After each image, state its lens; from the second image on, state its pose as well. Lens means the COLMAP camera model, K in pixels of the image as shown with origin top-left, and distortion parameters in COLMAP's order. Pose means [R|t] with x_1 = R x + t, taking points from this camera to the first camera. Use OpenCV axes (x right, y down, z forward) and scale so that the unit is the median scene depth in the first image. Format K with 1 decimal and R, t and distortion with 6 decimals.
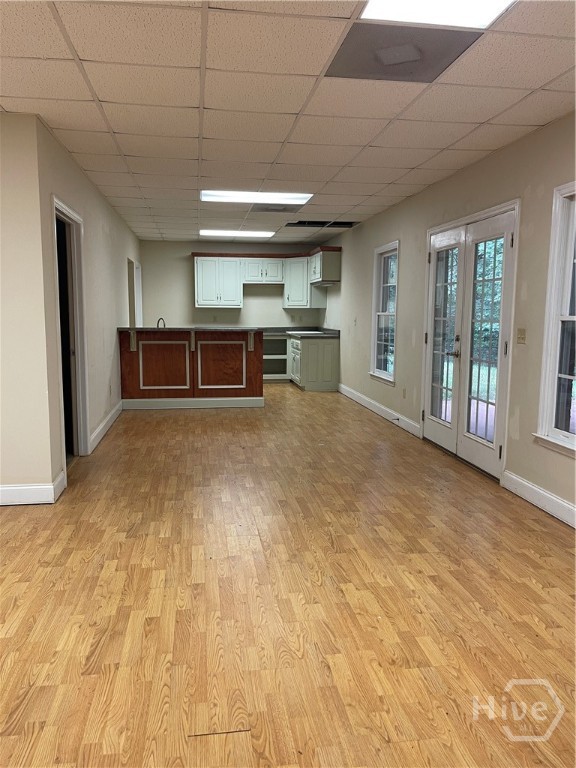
lens RADIAL K [[581.4, 0, 279.2], [0, 581.4, 381.2], [0, 0, 1]] dist [0.060004, -0.081642]
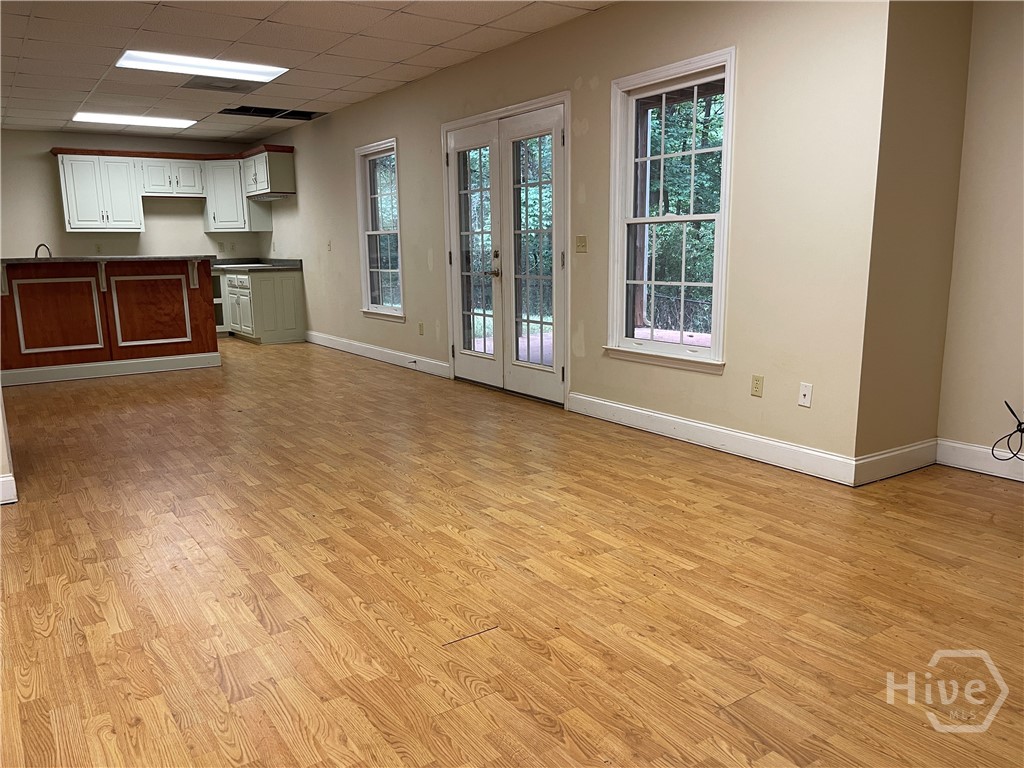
lens RADIAL K [[775.2, 0, 513.7], [0, 775.2, 387.1], [0, 0, 1]] dist [0.060004, -0.081642]
pose [[0.895323, -0.099464, 0.434169, -0.190455], [0.074215, 0.994435, 0.074774, 0.038578], [-0.439191, -0.034726, 0.897723, -0.050617]]
